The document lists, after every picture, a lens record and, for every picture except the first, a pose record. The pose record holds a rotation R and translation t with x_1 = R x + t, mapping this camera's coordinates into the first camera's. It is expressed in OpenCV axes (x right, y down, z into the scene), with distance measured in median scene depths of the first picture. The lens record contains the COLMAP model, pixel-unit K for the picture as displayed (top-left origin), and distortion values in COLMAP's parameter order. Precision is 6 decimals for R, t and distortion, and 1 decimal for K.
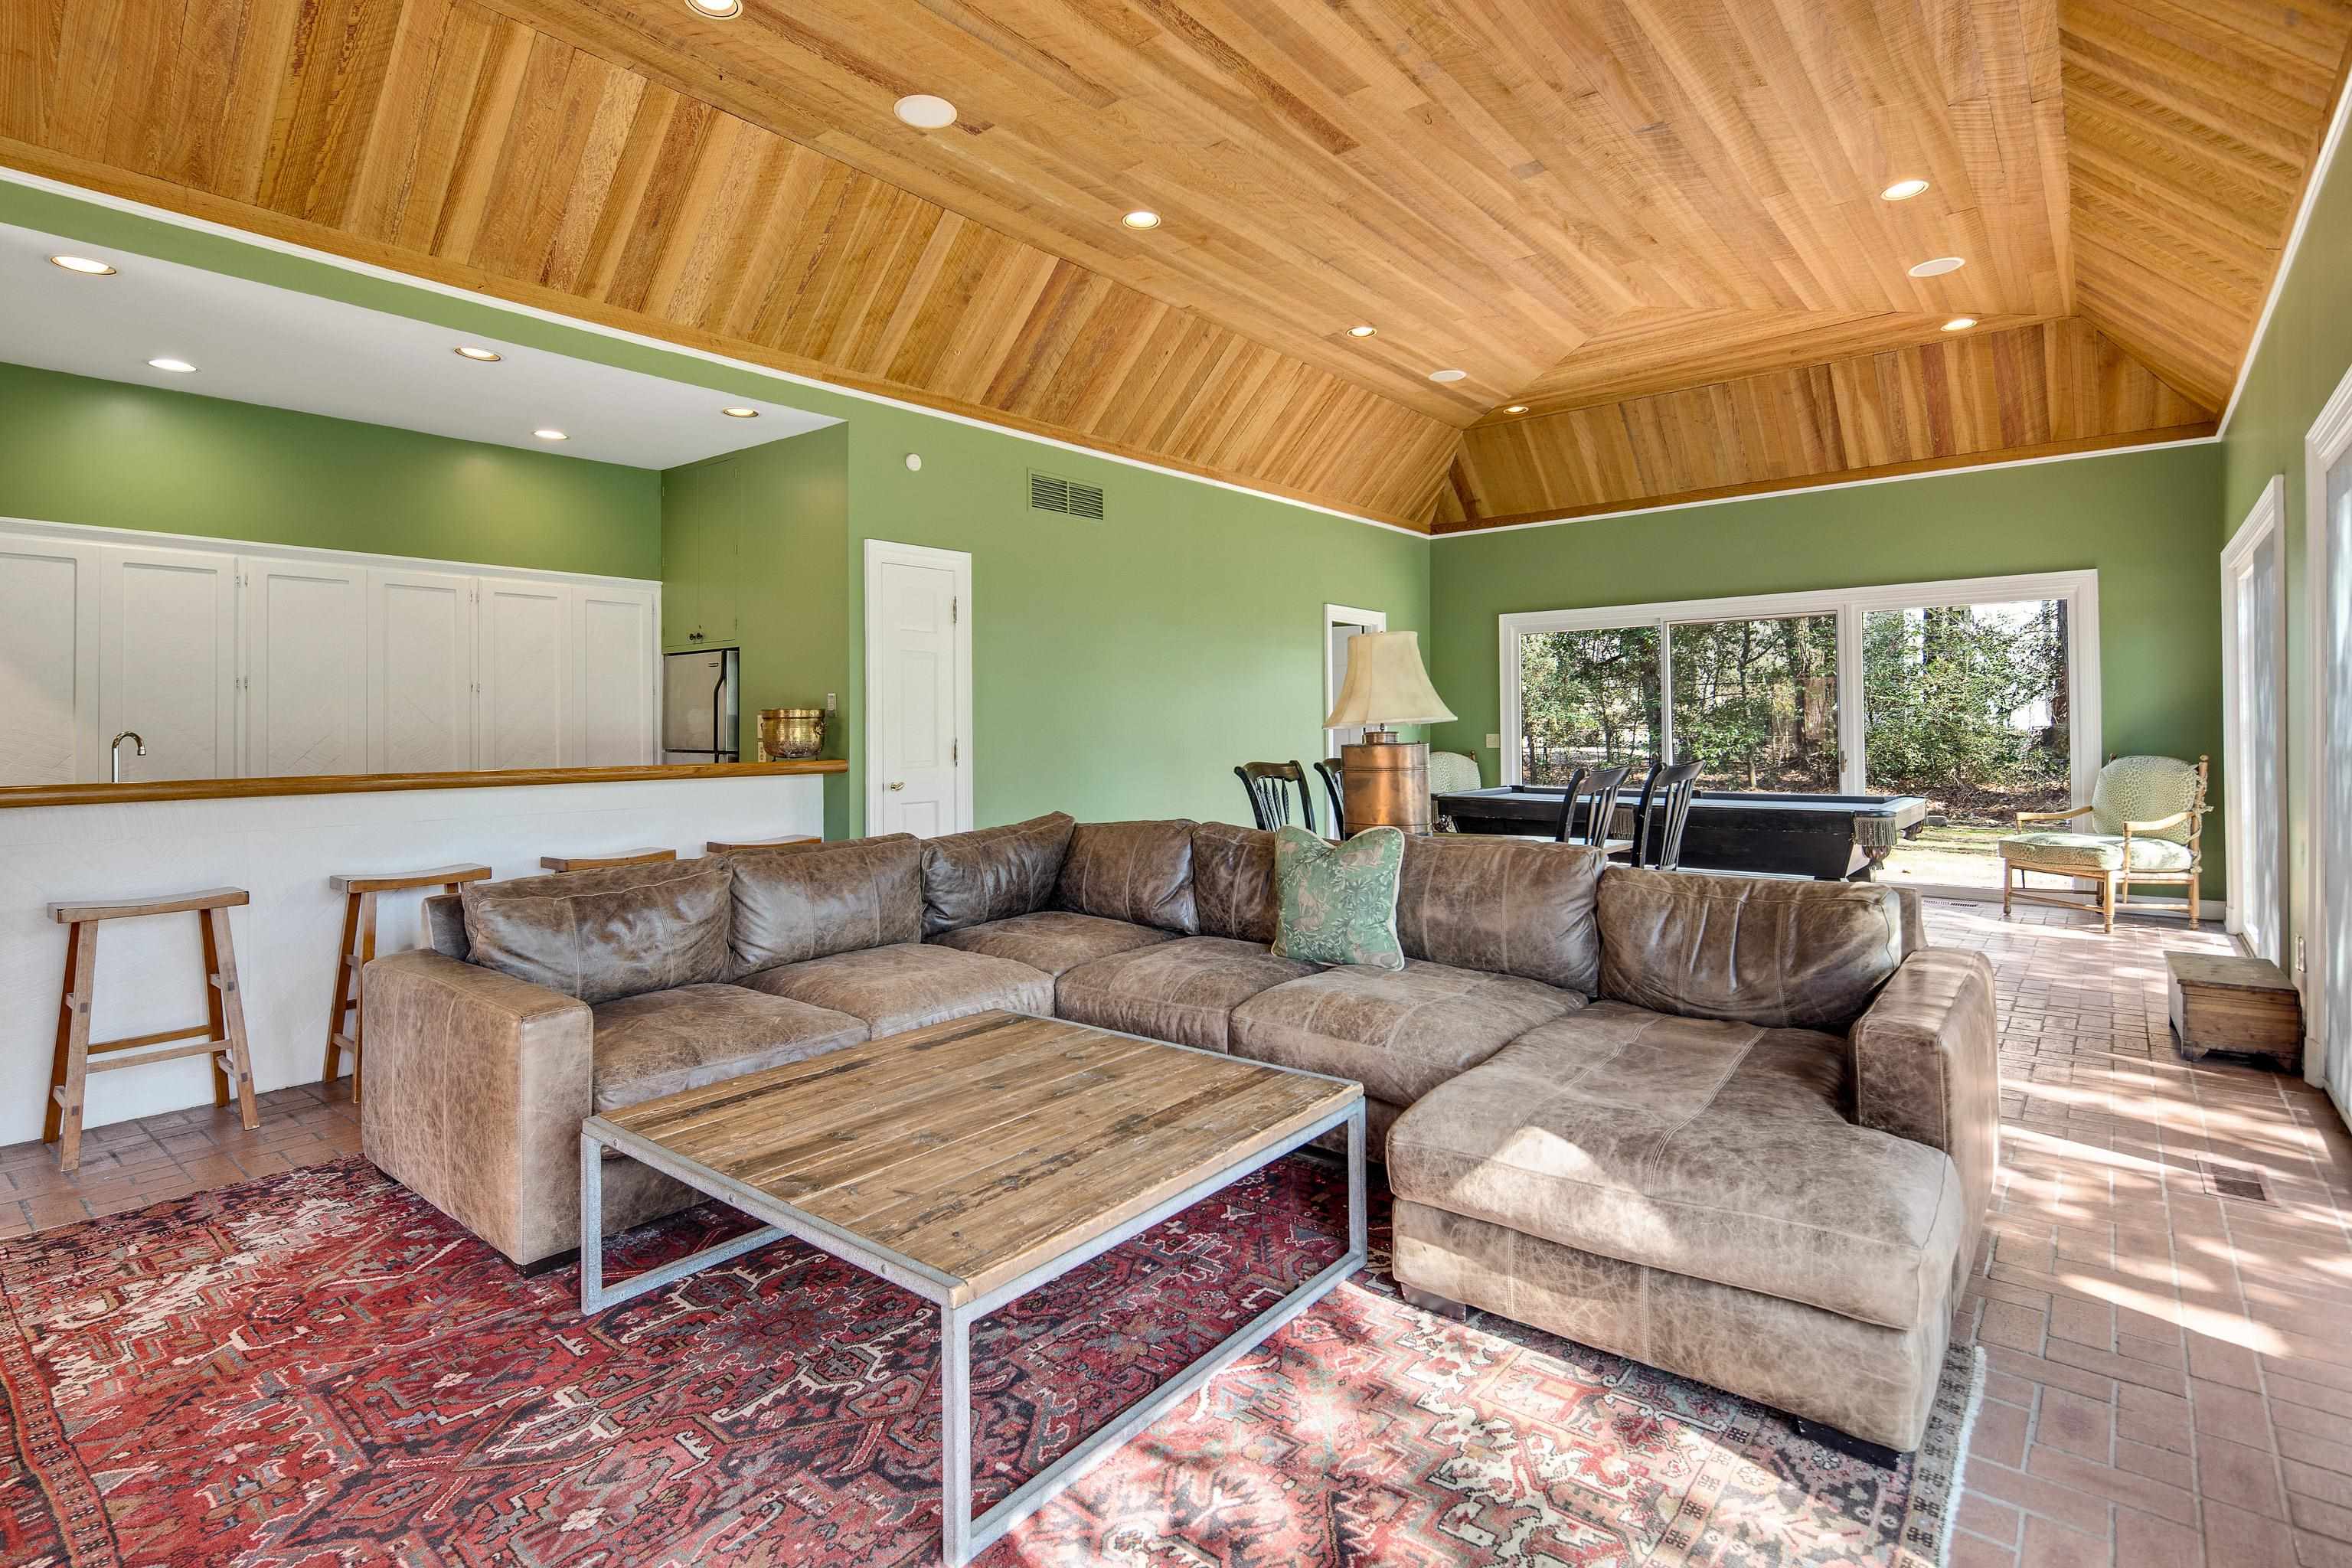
lens RADIAL K [[1143.6, 0, 1153.2], [0, 1143.6, 712.4], [0, 0, 1]] dist [0.003104, -0.002963]
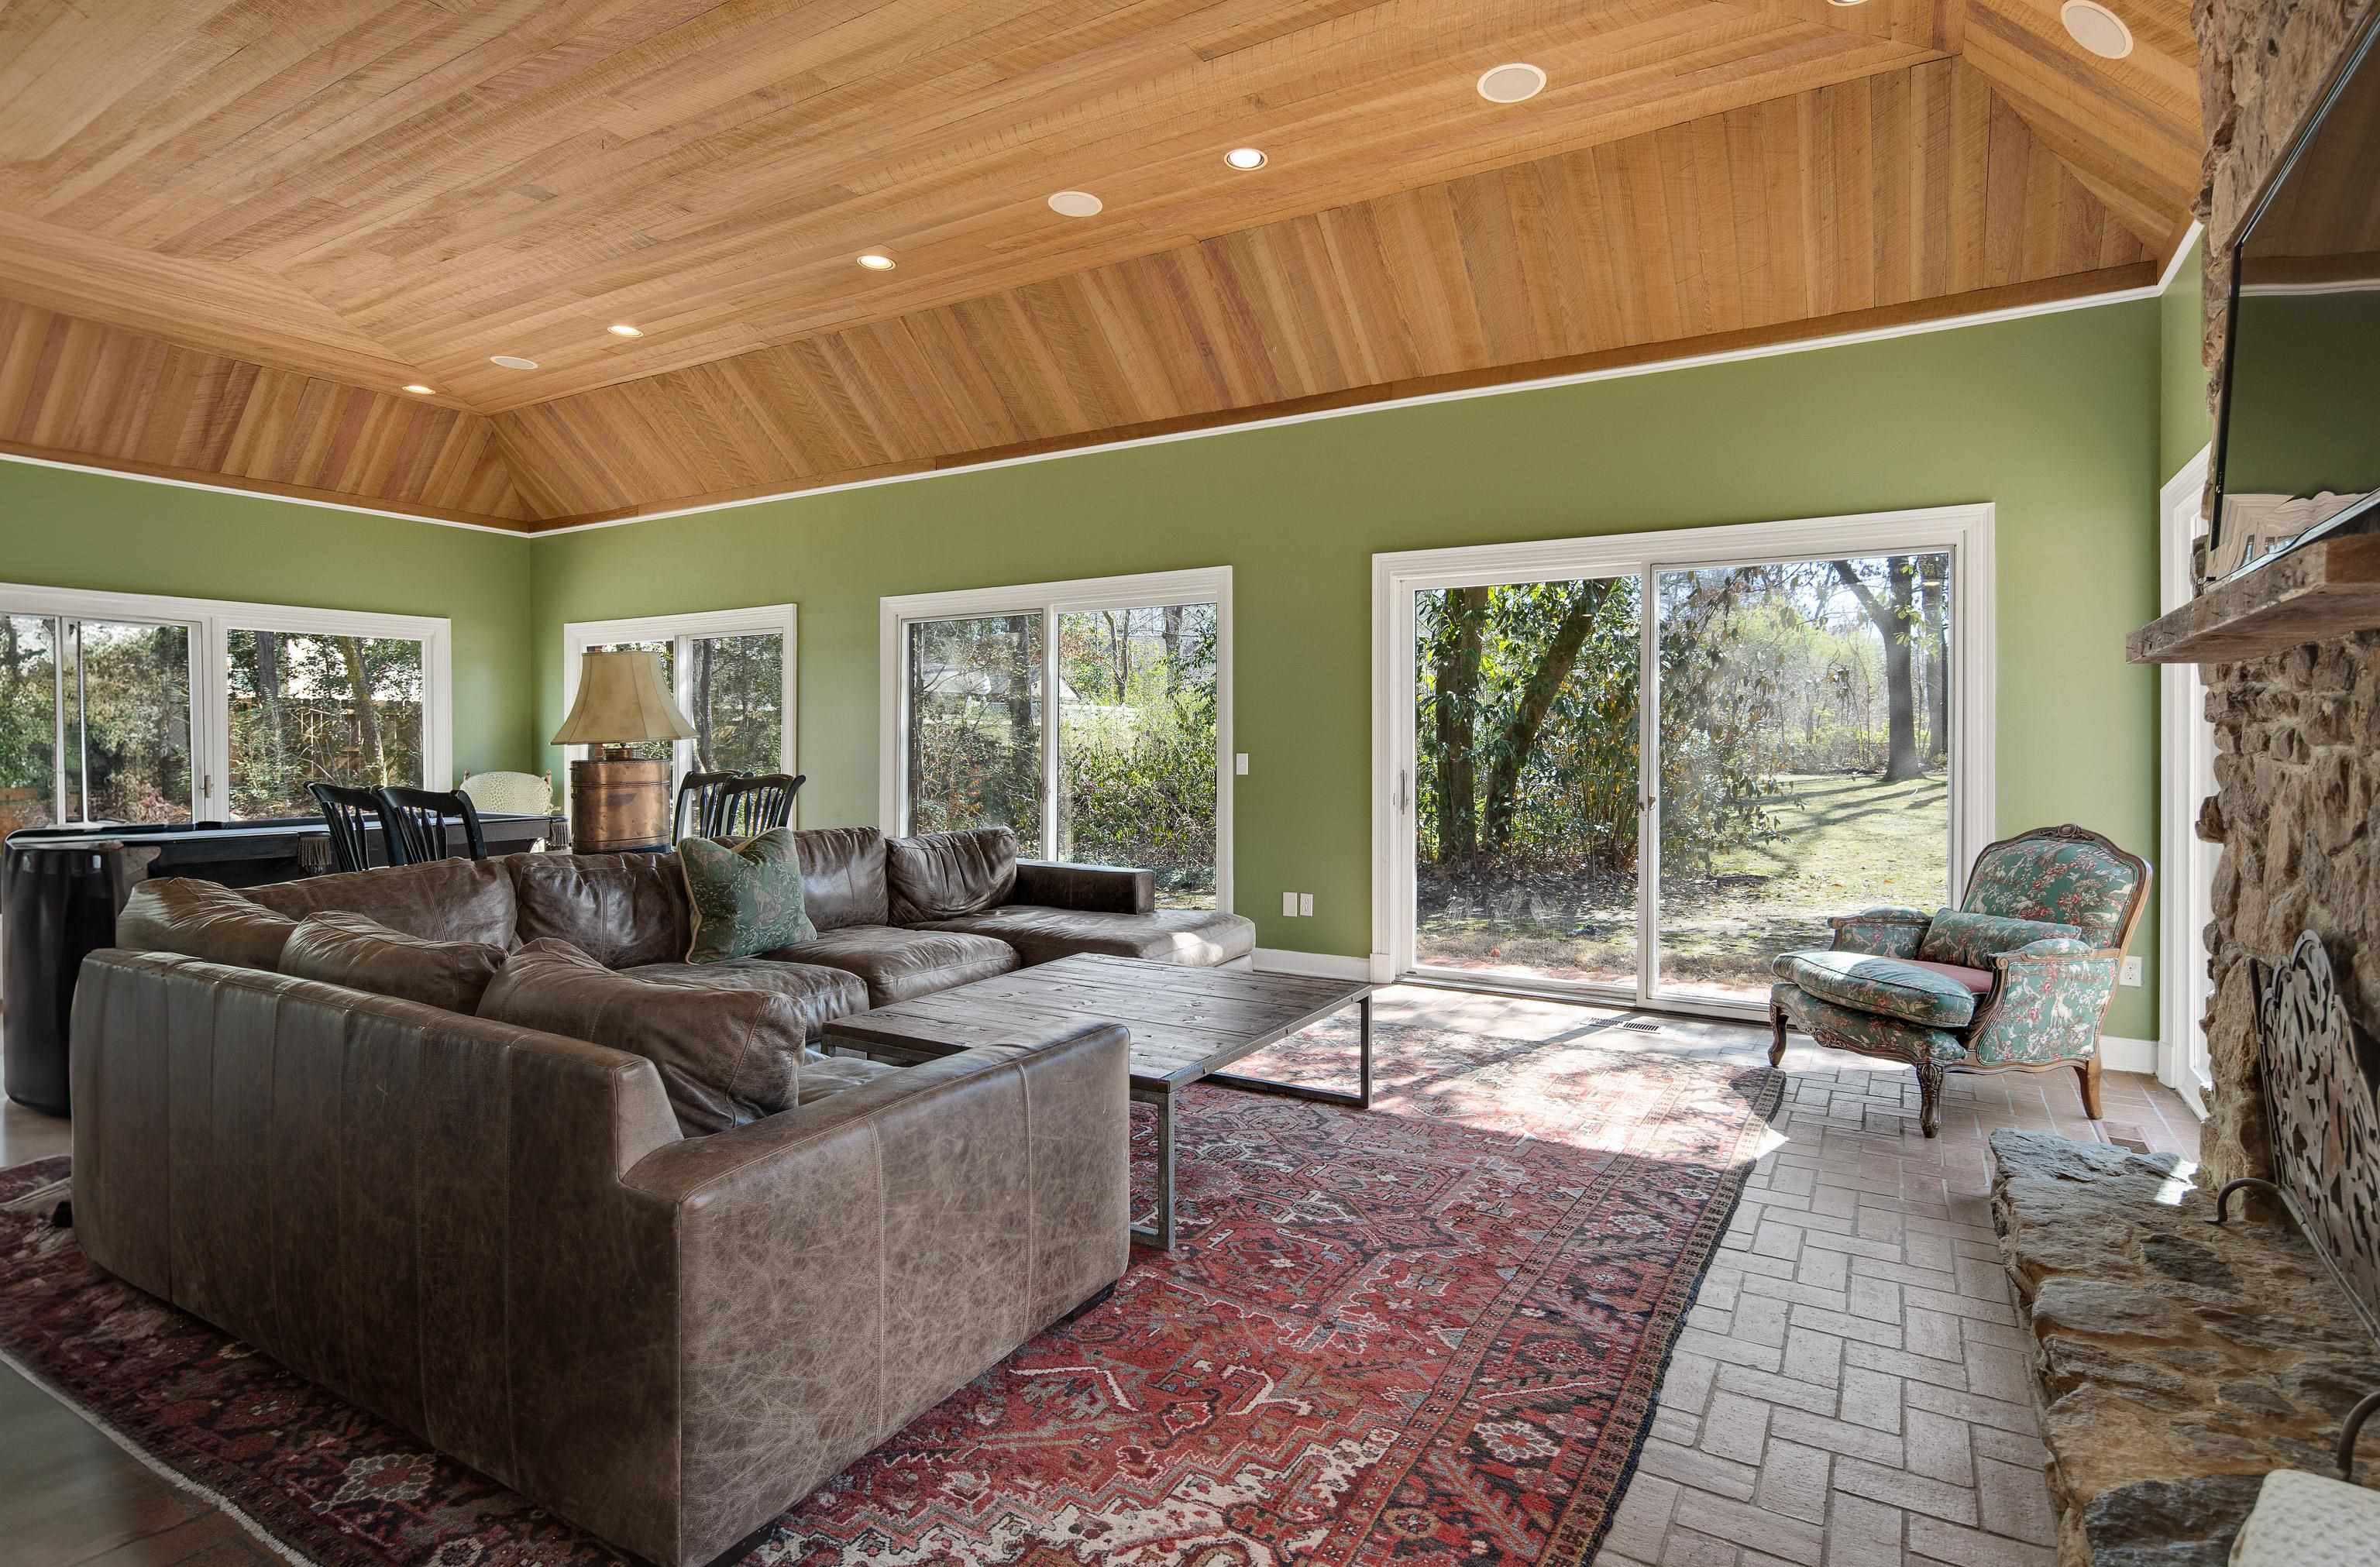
lens RADIAL K [[1139.3, 0, 1288.6], [0, 1139.3, 754.9], [0, 0, 1]] dist [0.000883, -0.000820]
pose [[-0.201965, -0.002420, 0.979390, -0.971183], [-0.010263, 0.999947, 0.000355, 0.018507], [-0.979339, -0.009980, -0.201979, 0.666358]]
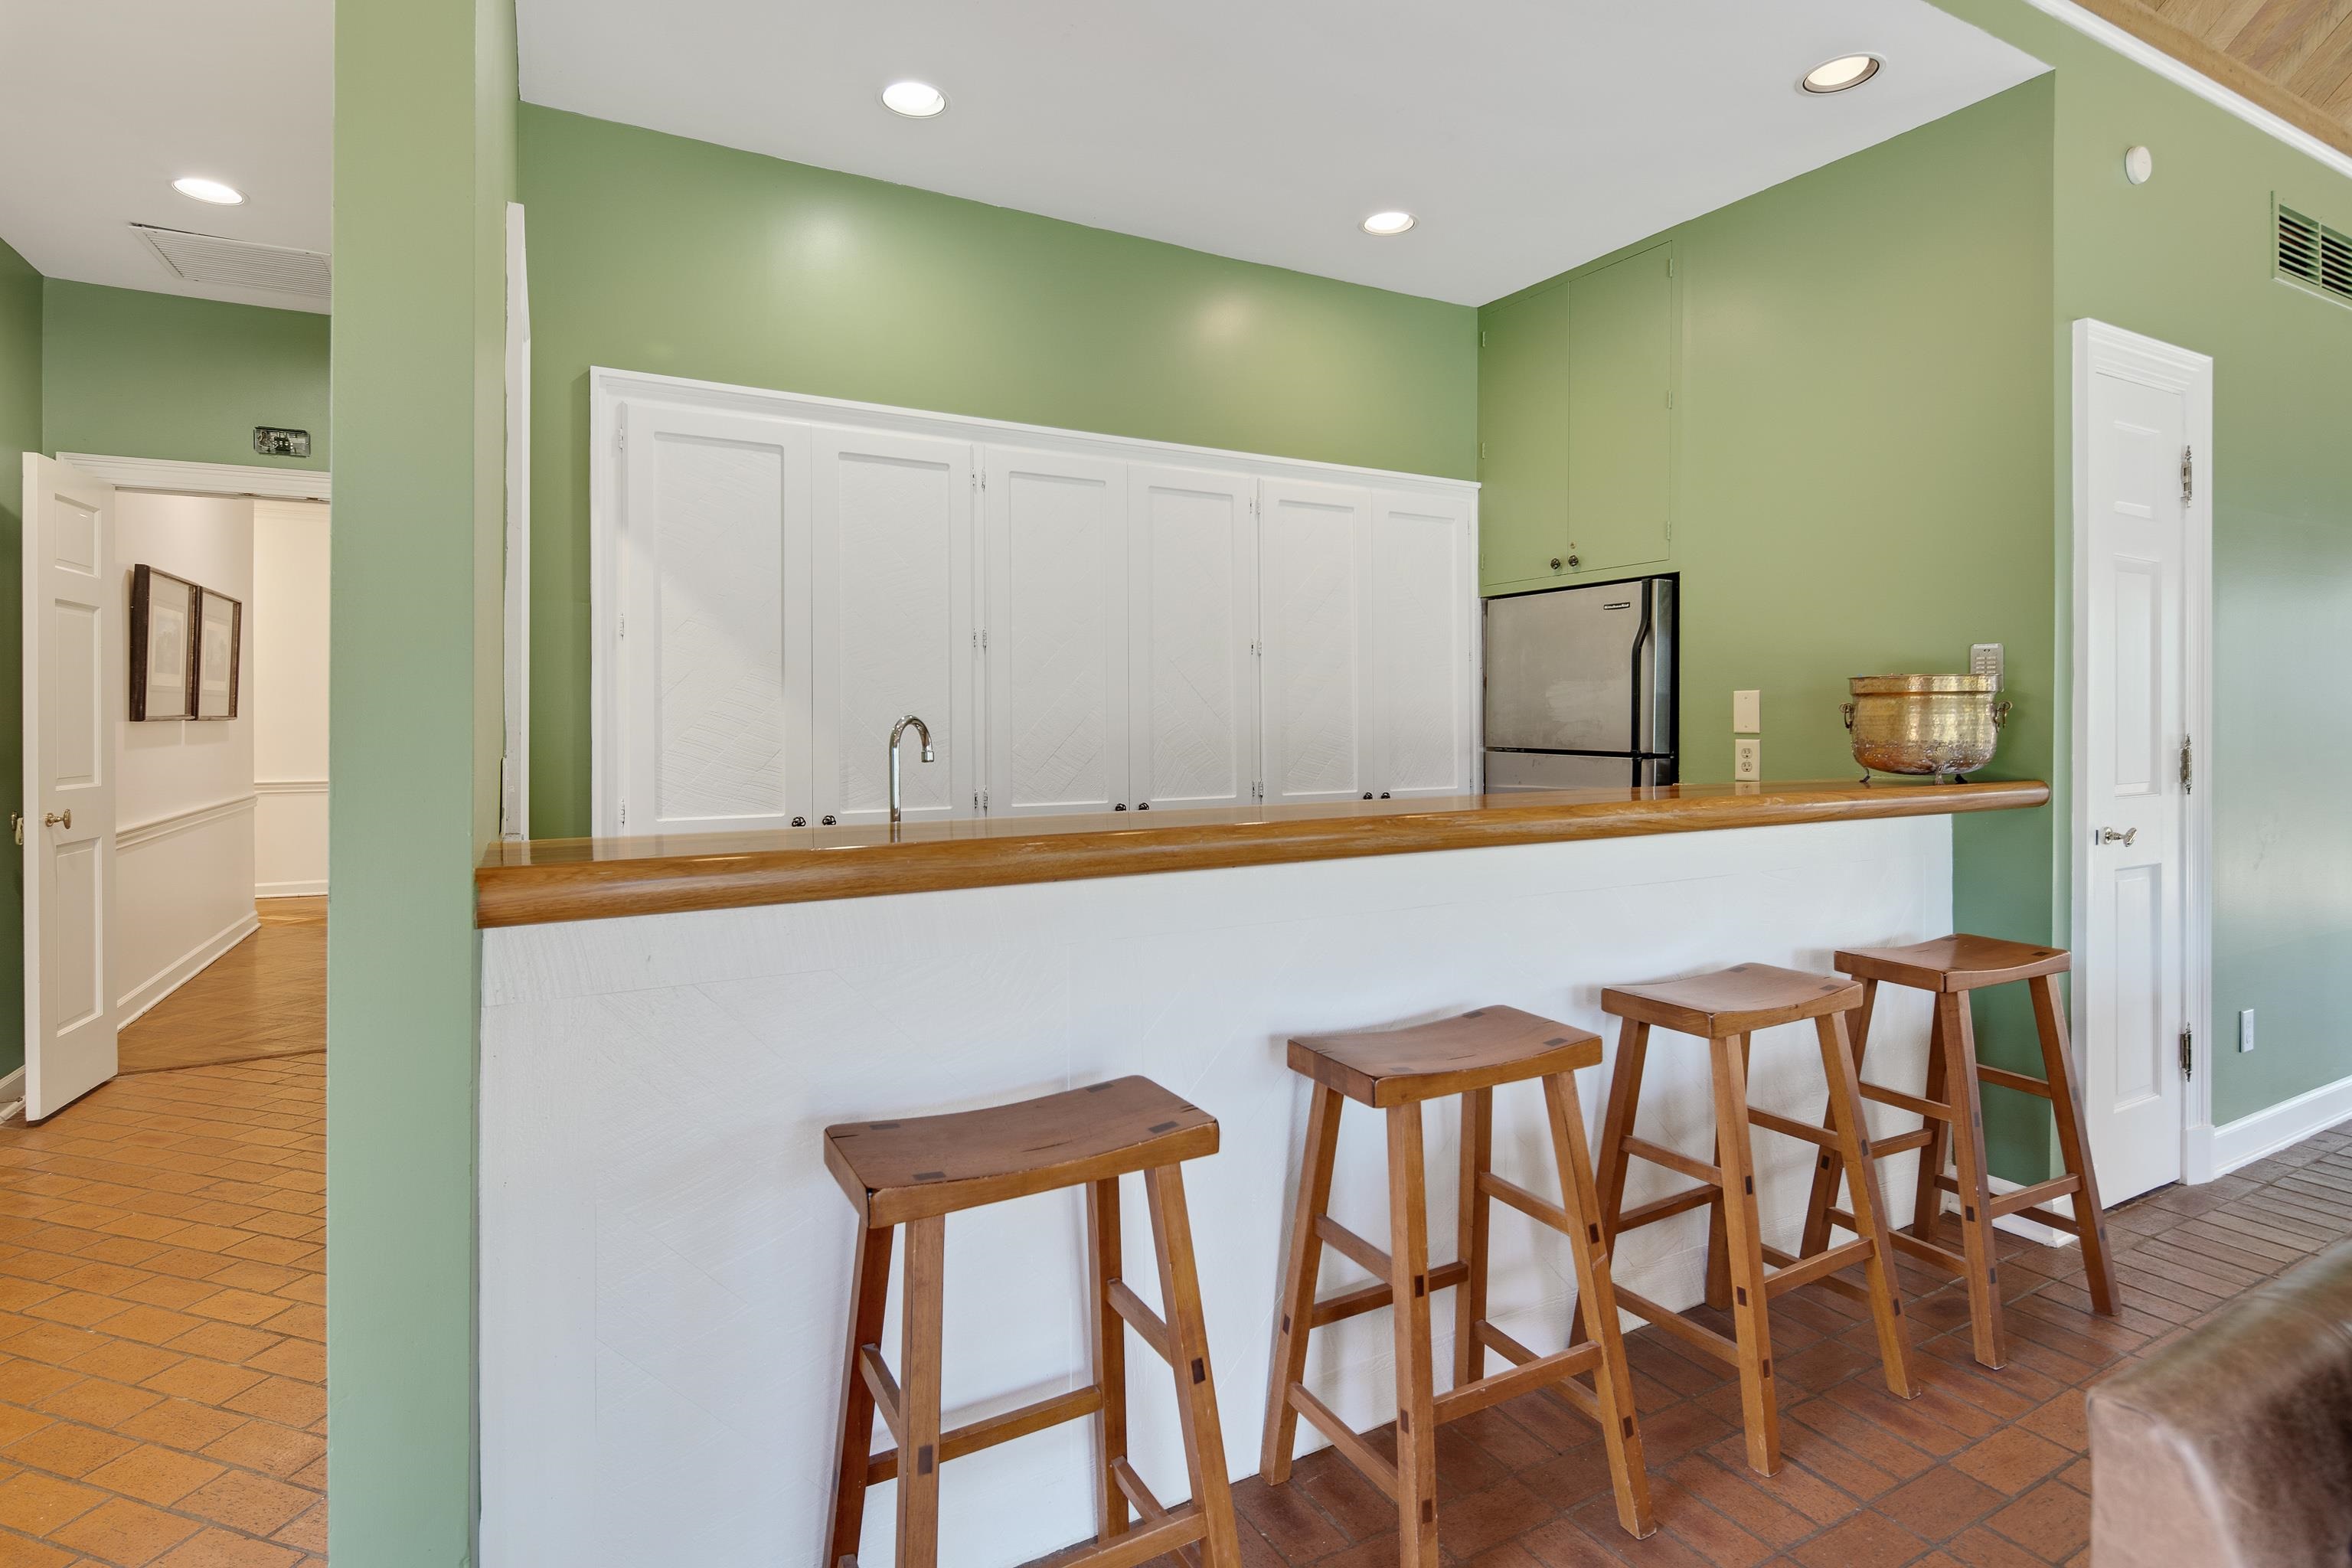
lens RADIAL K [[1143.6, 0, 1138.4], [0, 1143.6, 717.5], [0, 0, 1]] dist [0.003104, -0.002963]
pose [[0.924643, 0.003019, -0.380822, -0.602730], [0.002328, 0.999905, 0.013580, 0.010547], [0.380827, -0.013443, 0.924549, 0.565968]]
